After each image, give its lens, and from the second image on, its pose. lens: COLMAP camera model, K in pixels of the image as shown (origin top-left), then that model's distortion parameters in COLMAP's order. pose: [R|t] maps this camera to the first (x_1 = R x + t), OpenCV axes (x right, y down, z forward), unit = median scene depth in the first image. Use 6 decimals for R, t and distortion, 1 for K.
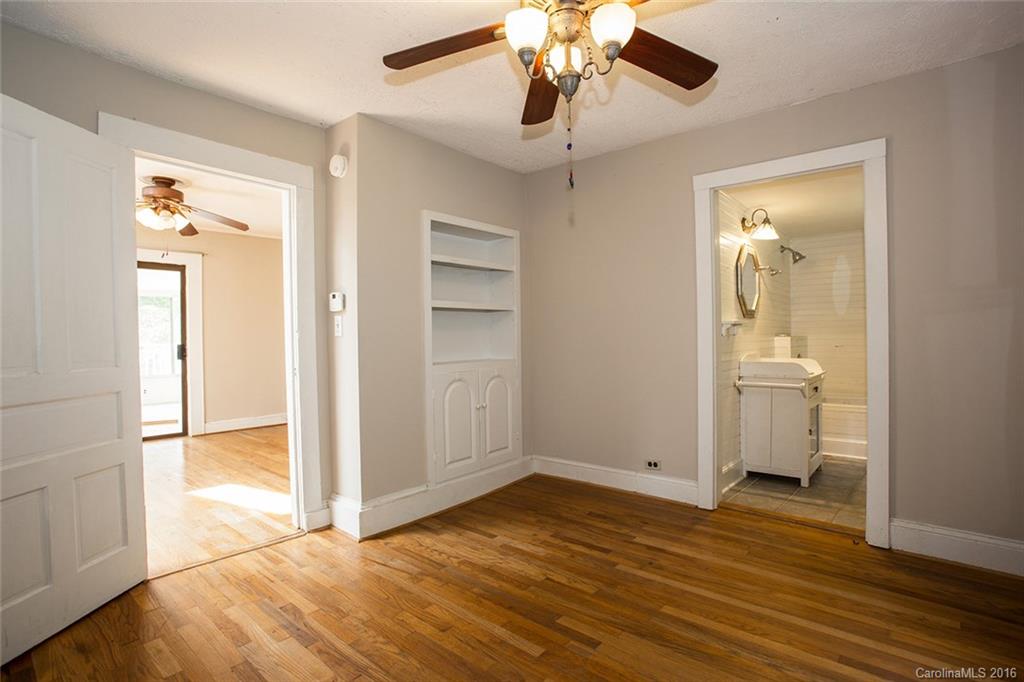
lens RADIAL K [[488.4, 0, 508.6], [0, 488.4, 342.0], [0, 0, 1]] dist [-0.061772, 0.014594]
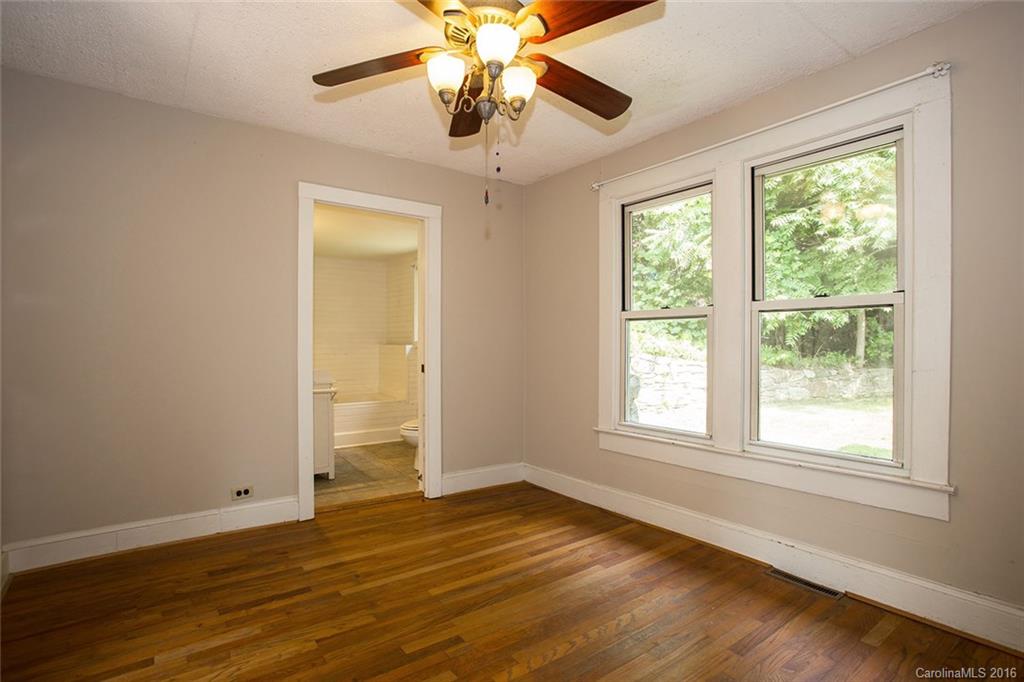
lens RADIAL K [[488.4, 0, 512.5], [0, 488.4, 341.3], [0, 0, 1]] dist [-0.061772, 0.014594]
pose [[0.235186, 0.016625, 0.971808, -0.525042], [0.004356, 0.999826, -0.018158, -0.001136], [-0.971941, 0.008504, 0.235072, 0.403286]]
